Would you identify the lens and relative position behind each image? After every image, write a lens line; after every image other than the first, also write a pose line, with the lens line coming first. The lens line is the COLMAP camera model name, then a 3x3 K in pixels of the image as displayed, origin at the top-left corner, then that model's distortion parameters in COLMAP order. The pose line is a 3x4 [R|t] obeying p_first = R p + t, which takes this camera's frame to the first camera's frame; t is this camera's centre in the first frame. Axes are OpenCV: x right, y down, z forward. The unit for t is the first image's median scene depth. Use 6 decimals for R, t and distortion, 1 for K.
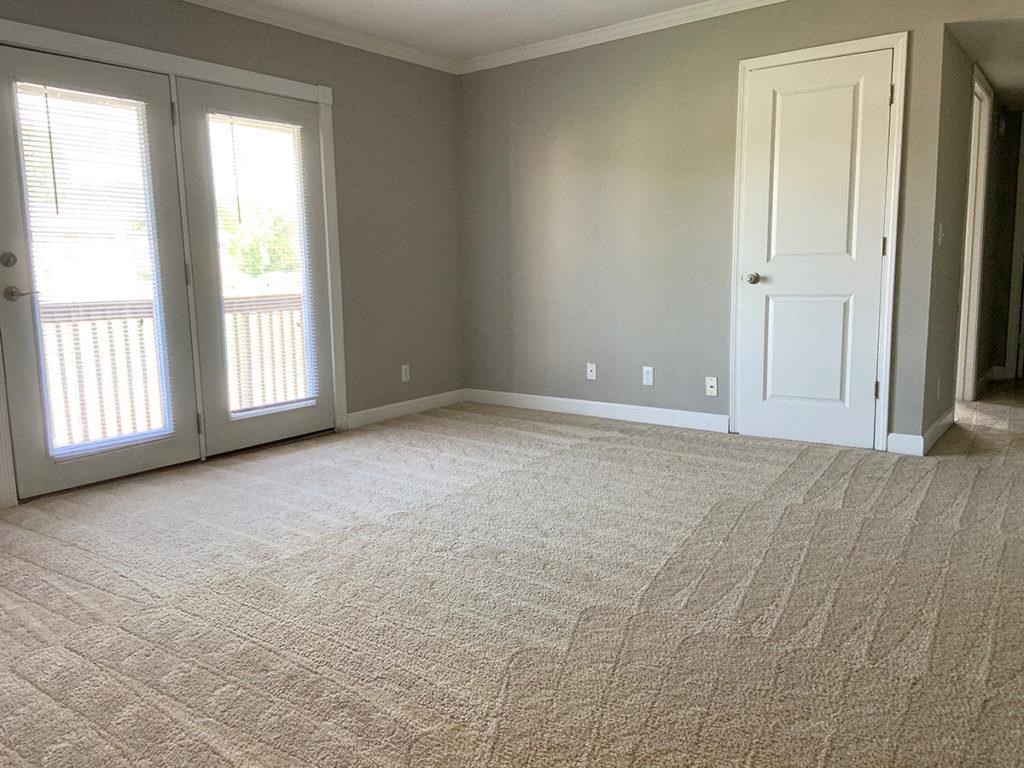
lens RADIAL K [[768.3, 0, 508.9], [0, 768.3, 382.7], [0, 0, 1]] dist [0.074635, -0.063208]
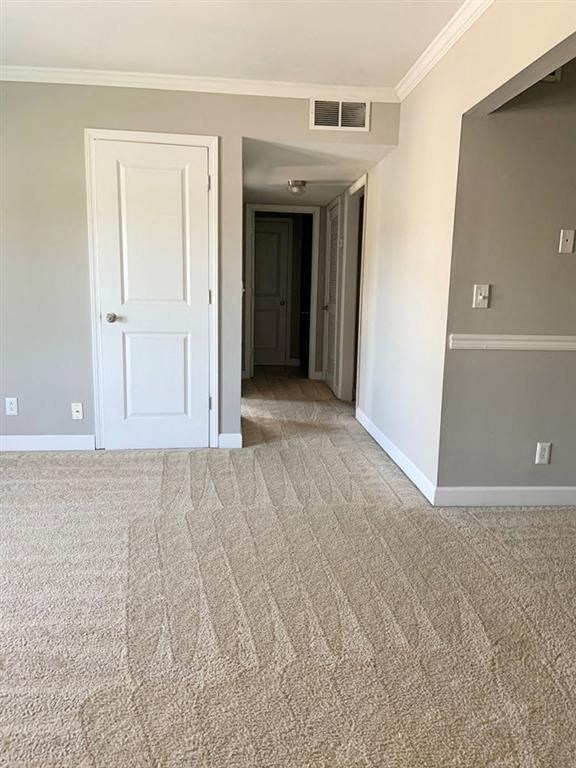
lens RADIAL K [[576.3, 0, 295.5], [0, 576.3, 378.7], [0, 0, 1]] dist [0.074635, -0.063208]
pose [[0.732790, -0.072789, 0.676550, -0.099102], [0.066781, 0.997155, 0.034950, -0.065383], [-0.677169, 0.019570, 0.735567, 0.194501]]
